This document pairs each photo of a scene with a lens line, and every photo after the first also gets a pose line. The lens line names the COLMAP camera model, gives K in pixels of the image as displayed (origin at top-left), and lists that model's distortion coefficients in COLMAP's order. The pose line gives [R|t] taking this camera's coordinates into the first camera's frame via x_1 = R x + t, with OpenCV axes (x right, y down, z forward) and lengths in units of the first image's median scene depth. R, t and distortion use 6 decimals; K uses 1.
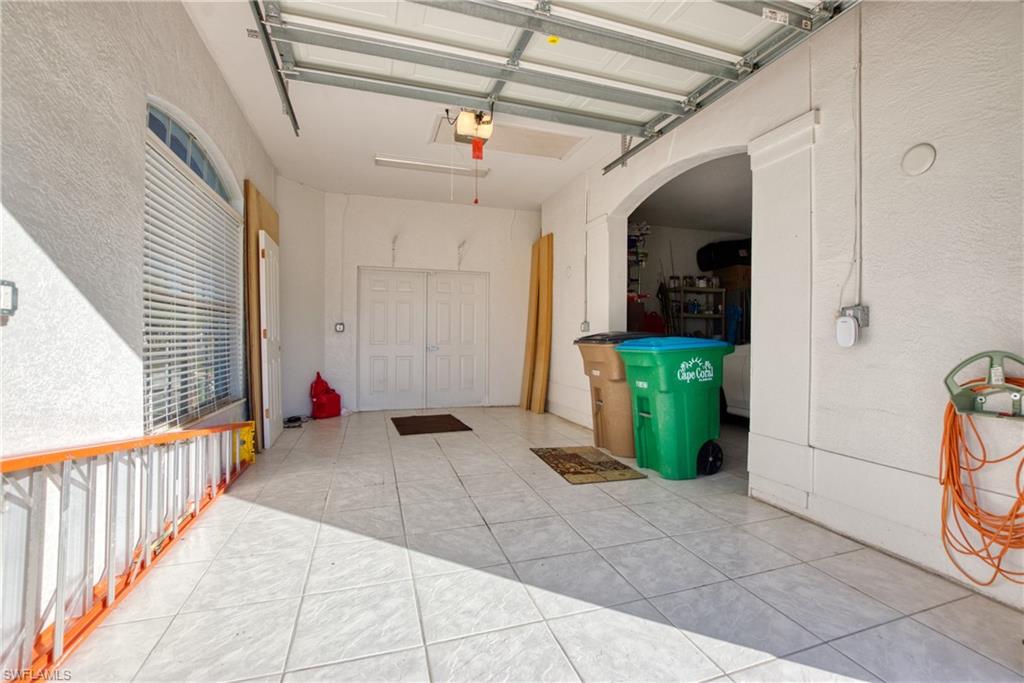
lens RADIAL K [[446.9, 0, 516.3], [0, 446.9, 335.6], [0, 0, 1]] dist [-0.021671, 0.002679]
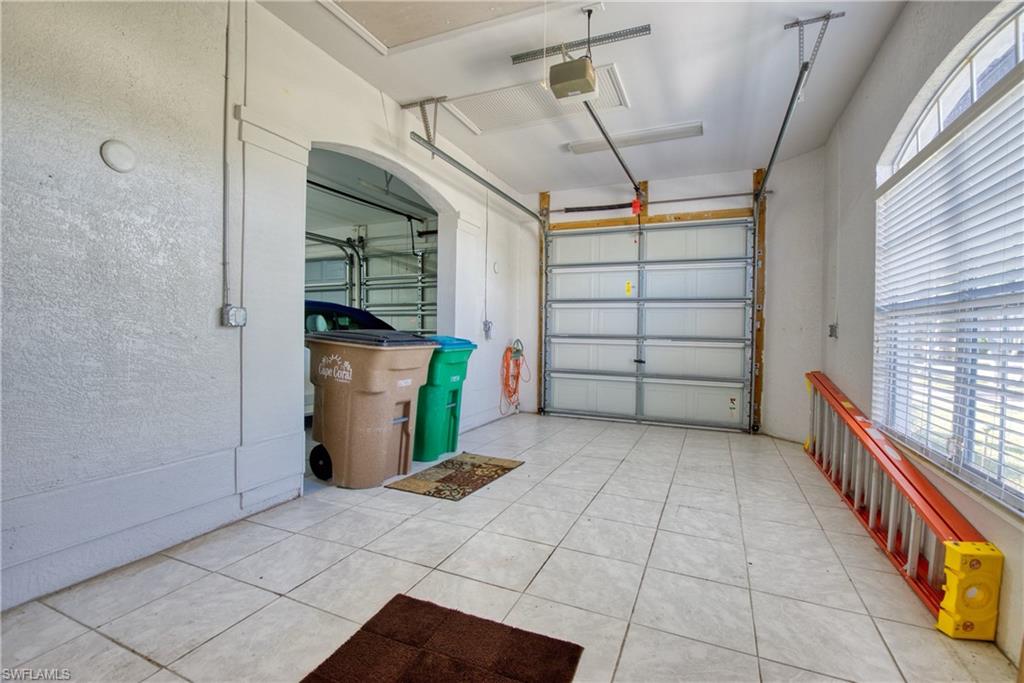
lens RADIAL K [[446.9, 0, 517.5], [0, 446.9, 342.2], [0, 0, 1]] dist [-0.021671, 0.002679]
pose [[-0.743207, -0.030581, 0.668362, -0.607287], [-0.018091, 0.999508, 0.025616, -0.017429], [-0.668817, 0.006947, -0.743395, 1.772819]]
